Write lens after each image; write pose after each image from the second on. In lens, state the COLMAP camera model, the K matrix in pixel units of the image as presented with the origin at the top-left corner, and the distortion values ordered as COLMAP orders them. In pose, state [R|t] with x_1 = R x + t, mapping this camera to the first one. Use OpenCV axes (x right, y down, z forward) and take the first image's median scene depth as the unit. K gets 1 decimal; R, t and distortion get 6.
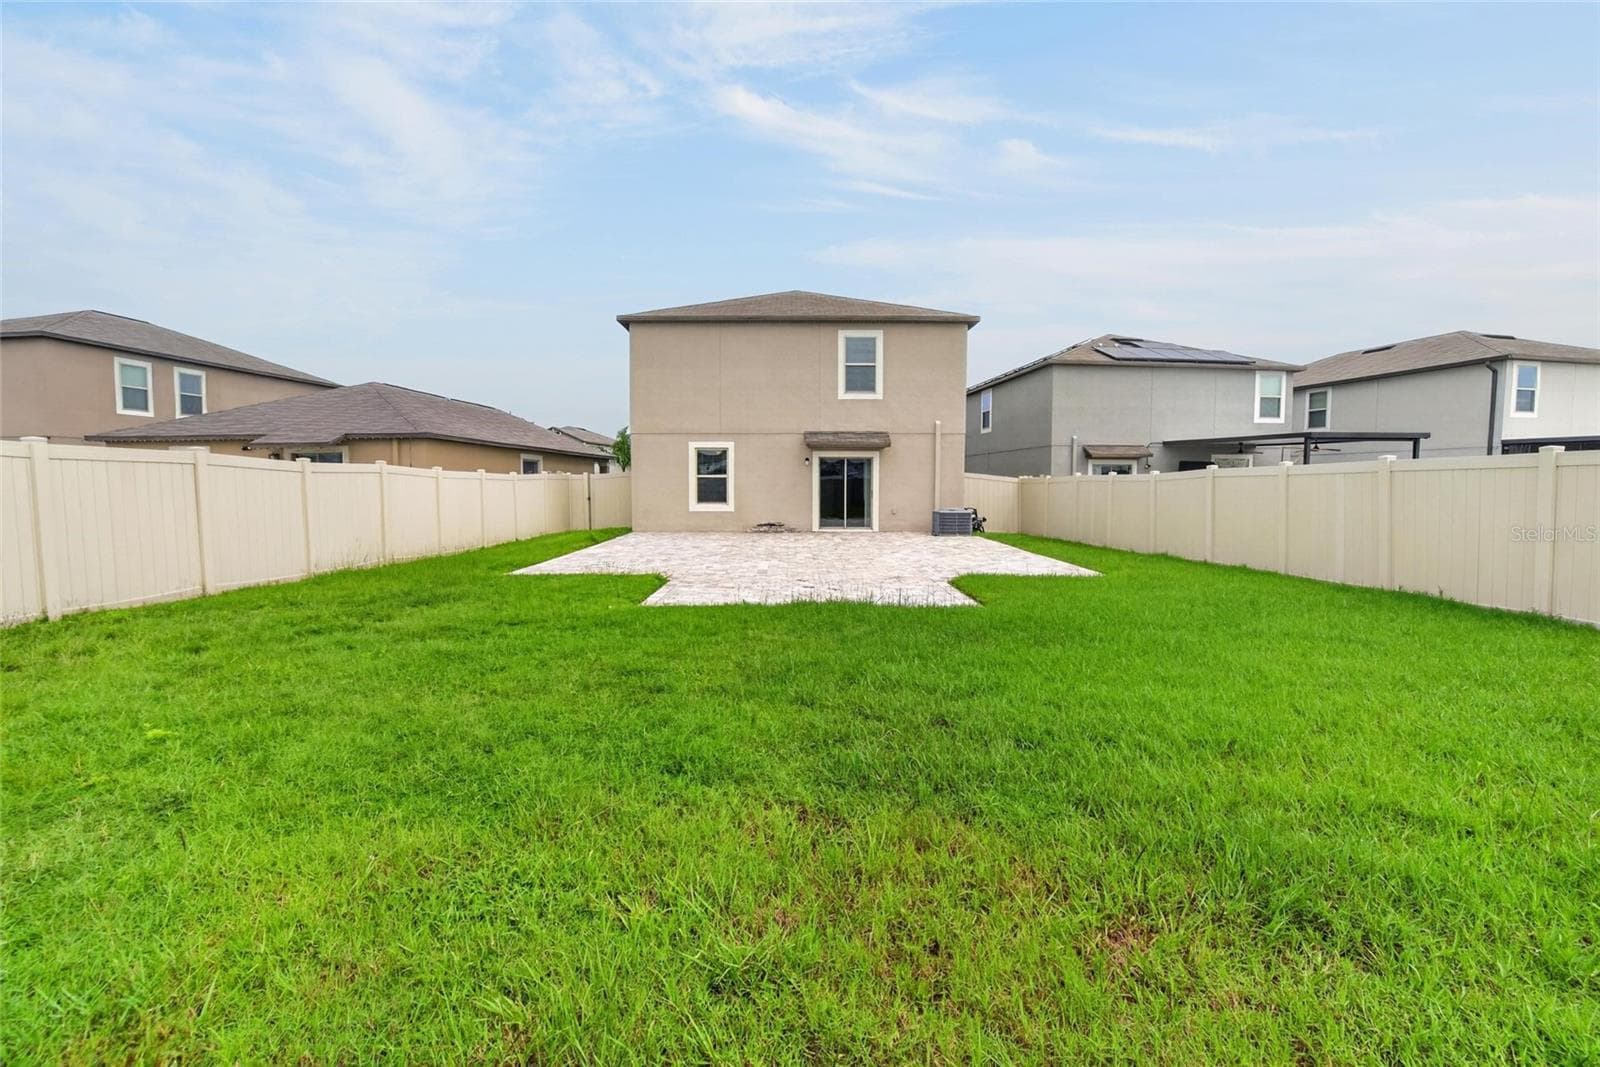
lens RADIAL K [[706.9, 0, 792.2], [0, 706.9, 529.5], [0, 0, 1]] dist [-0.022773, 0.000609]
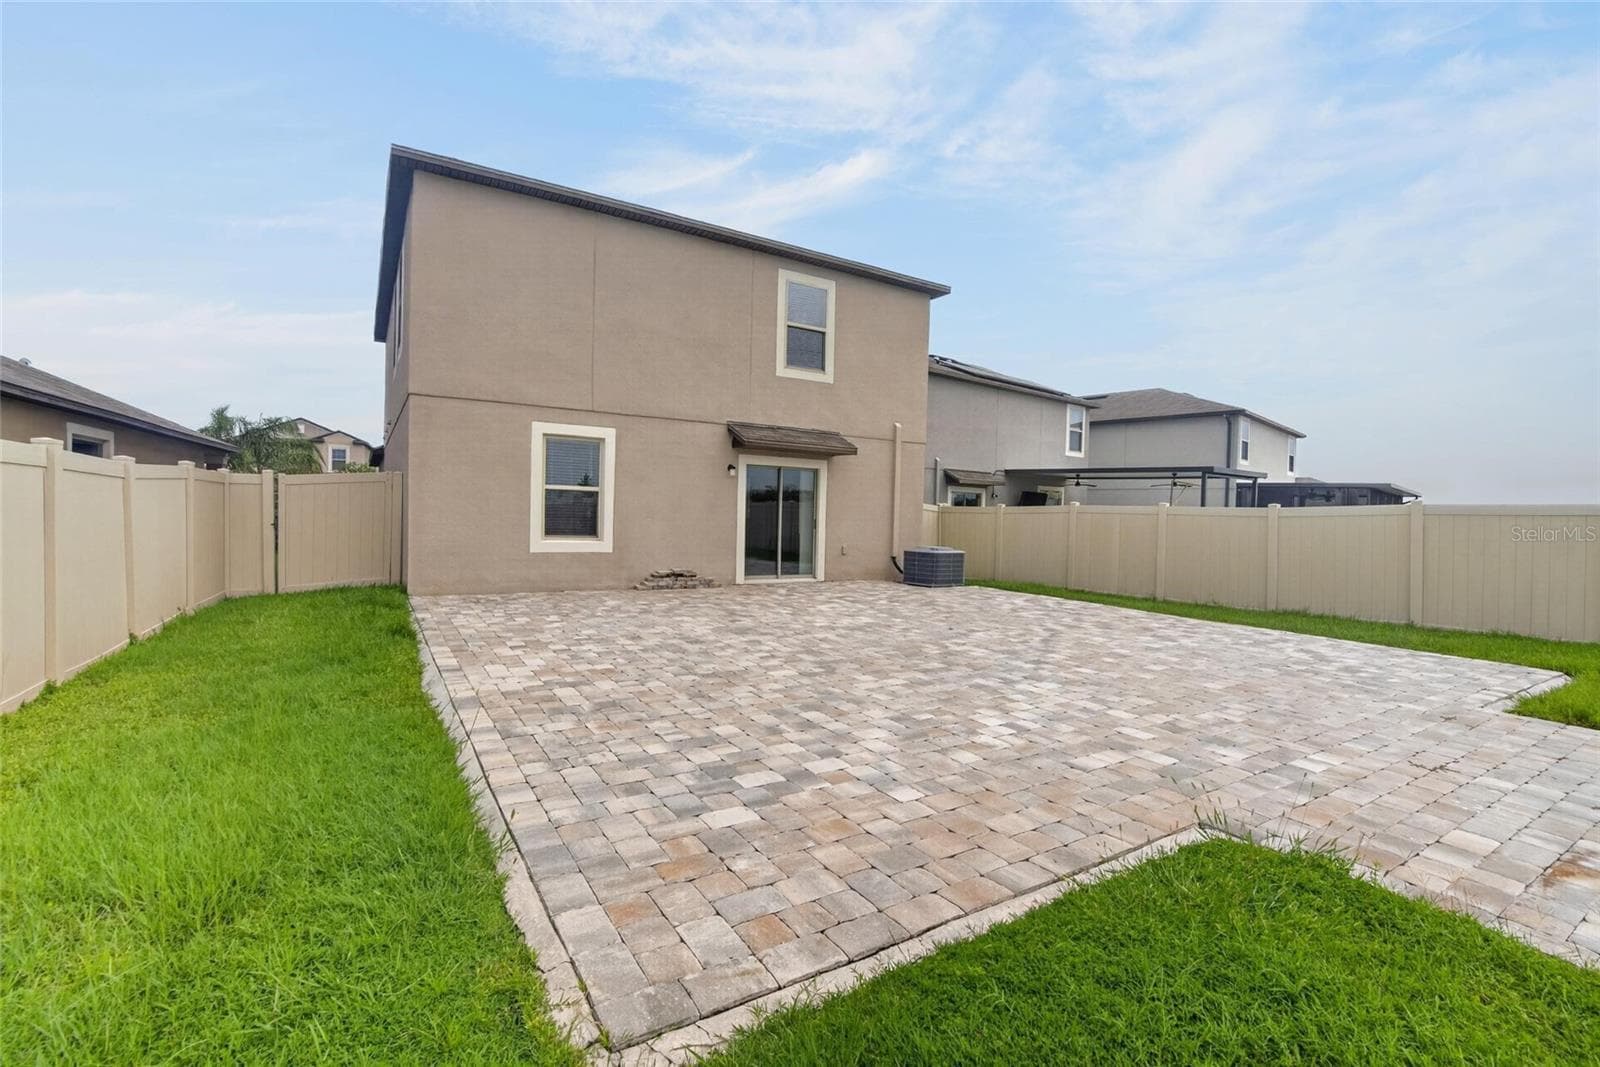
lens RADIAL K [[706.9, 0, 792.2], [0, 706.9, 529.5], [0, 0, 1]] dist [-0.022773, 0.000609]
pose [[0.854663, 0.008521, 0.519113, -0.251934], [0.007504, 0.999558, -0.028762, -0.026380], [-0.519129, 0.028477, 0.854221, 0.444794]]
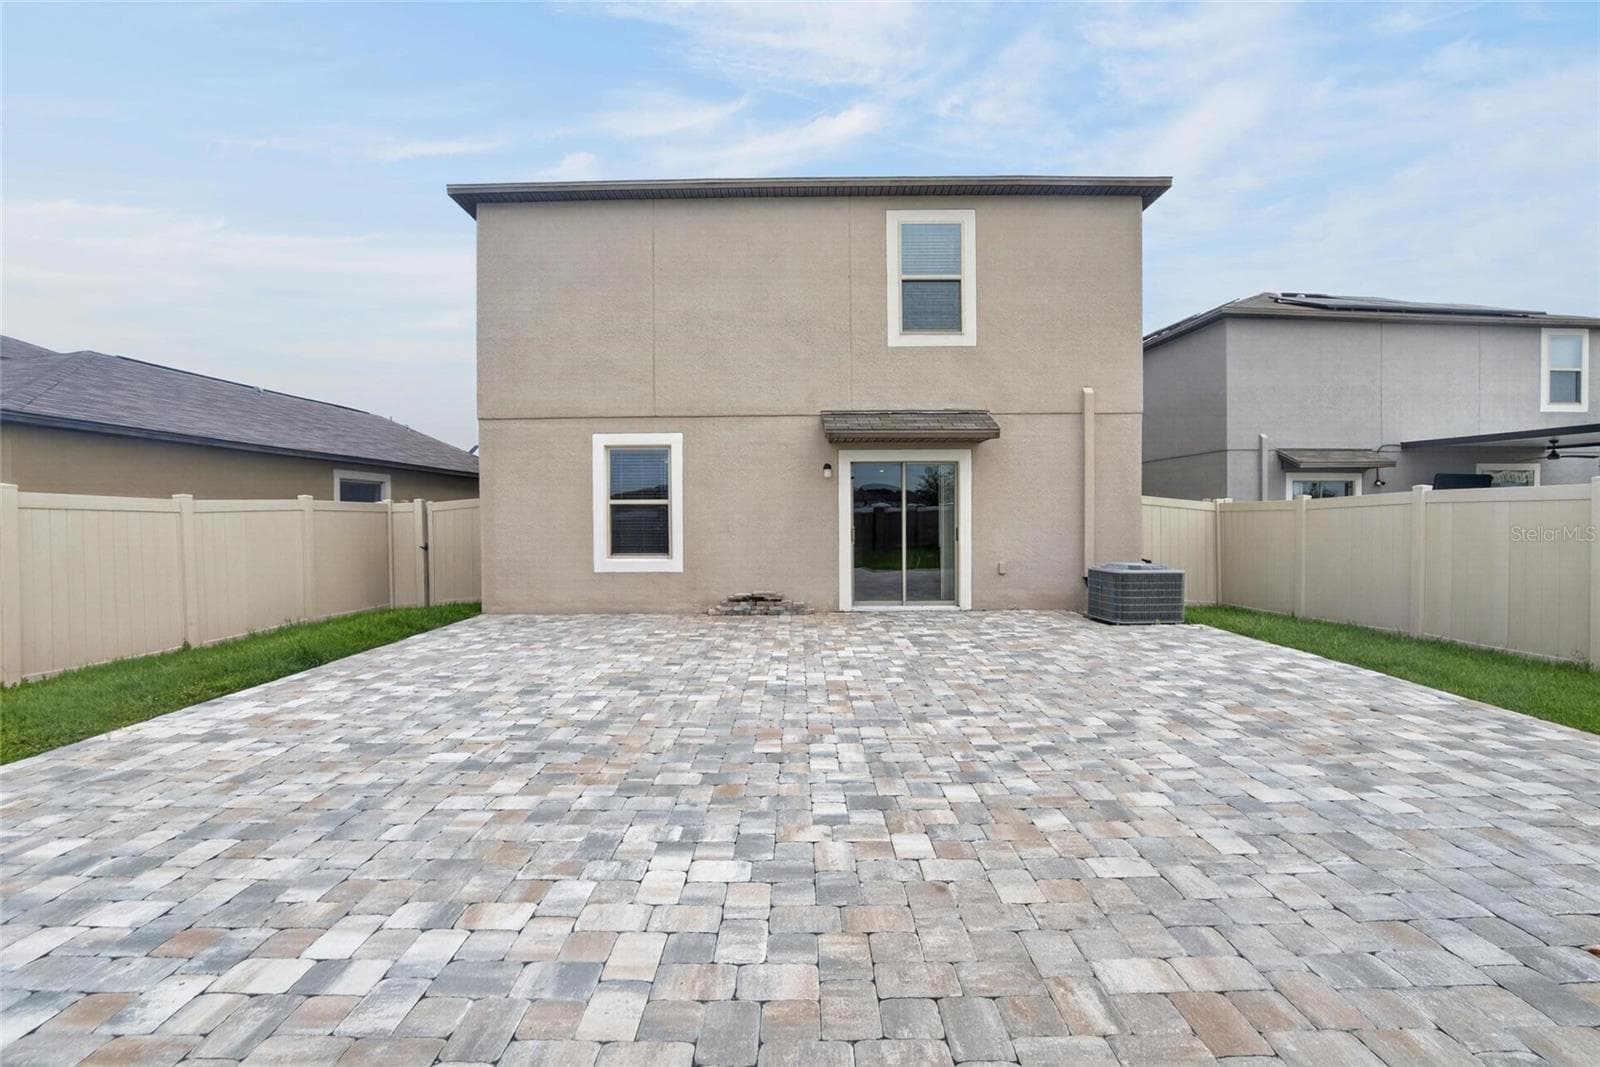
lens RADIAL K [[706.9, 0, 792.2], [0, 706.9, 529.5], [0, 0, 1]] dist [-0.022773, 0.000609]
pose [[0.999882, -0.009429, -0.012086, 0.001527], [0.008795, 0.998633, -0.051534, -0.028875], [0.012556, 0.051421, 0.998598, 0.498458]]
